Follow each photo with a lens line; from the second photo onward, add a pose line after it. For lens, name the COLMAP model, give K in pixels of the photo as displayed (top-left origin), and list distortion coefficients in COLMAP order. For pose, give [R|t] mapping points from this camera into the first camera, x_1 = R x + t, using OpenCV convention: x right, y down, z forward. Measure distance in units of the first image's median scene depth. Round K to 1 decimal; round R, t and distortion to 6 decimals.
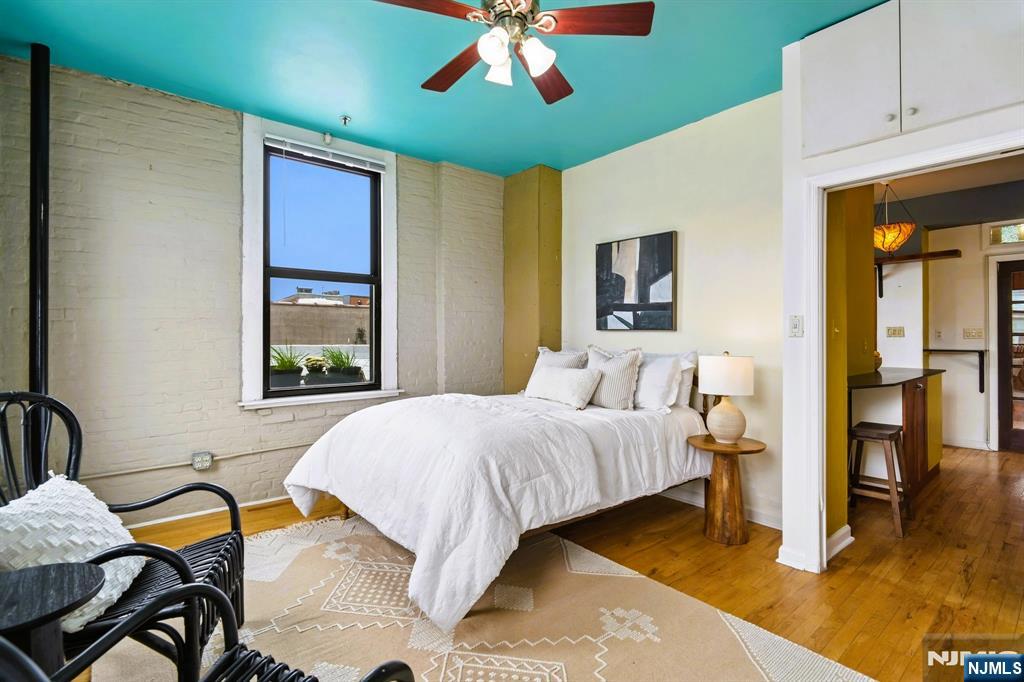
lens RADIAL K [[480.2, 0, 509.4], [0, 480.2, 335.3], [0, 0, 1]] dist [-0.003353, -0.001230]
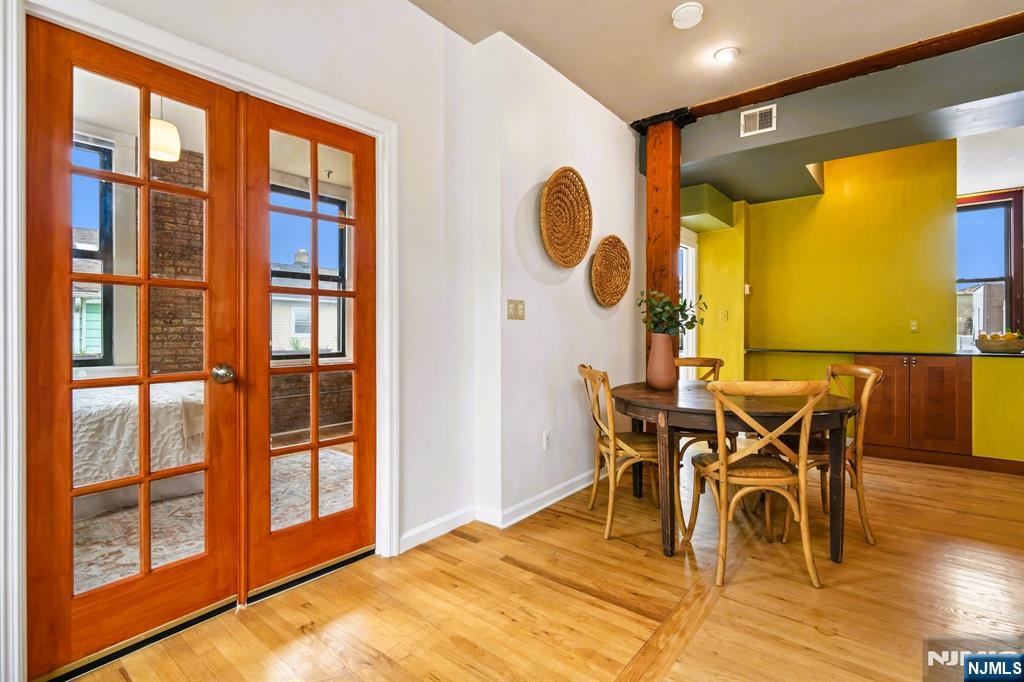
lens RADIAL K [[480.2, 0, 521.3], [0, 480.2, 330.8], [0, 0, 1]] dist [-0.003353, -0.001230]
pose [[0.192662, 0.002280, -0.981262, 1.540684], [0.001214, 0.999996, 0.002562, 0.027429], [0.981264, -0.001685, 0.192659, -0.066192]]
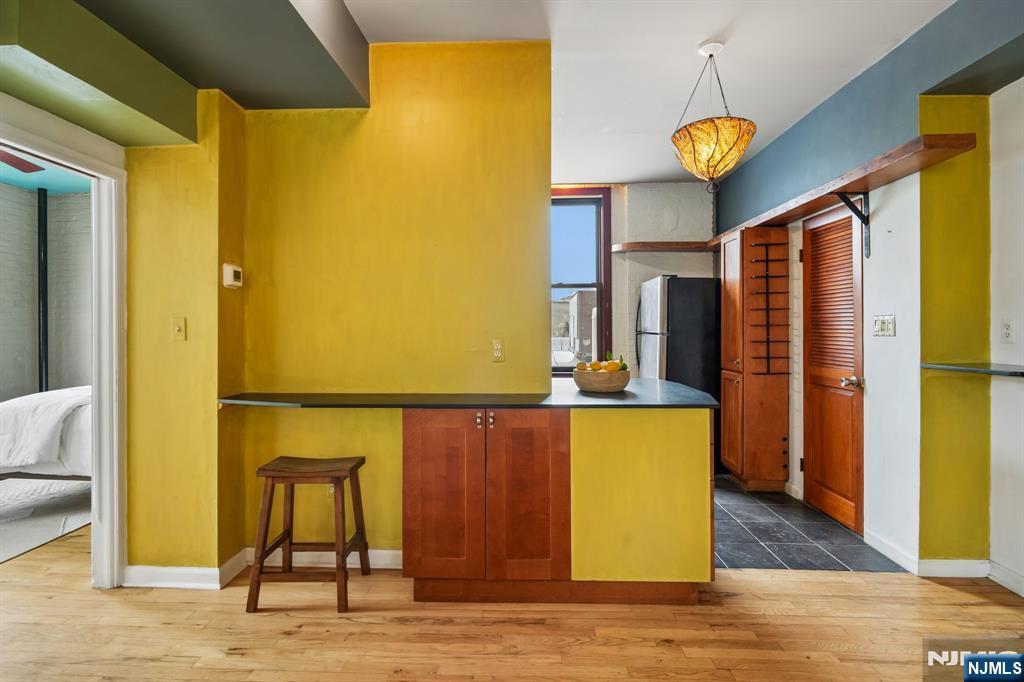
lens RADIAL K [[480.2, 0, 512.9], [0, 480.2, 329.0], [0, 0, 1]] dist [-0.003353, -0.001230]
pose [[0.740963, -0.000320, -0.671546, 1.125707], [0.002245, 0.999995, 0.002001, -0.007161], [0.671542, -0.002990, 0.740960, 0.510722]]
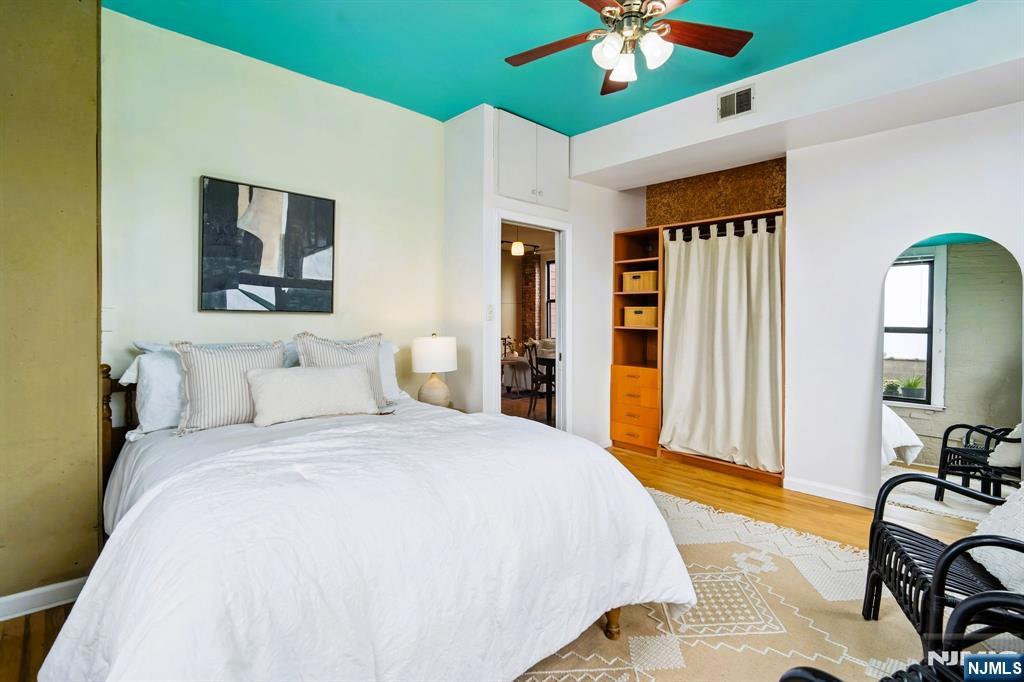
lens RADIAL K [[480.2, 0, 510.8], [0, 480.2, 329.9], [0, 0, 1]] dist [-0.003353, -0.001230]
pose [[-0.084287, -0.028545, 0.996033, -0.505085], [-0.001254, 0.999592, 0.028541, -0.004350], [-0.996441, 0.001156, -0.084288, 0.666513]]
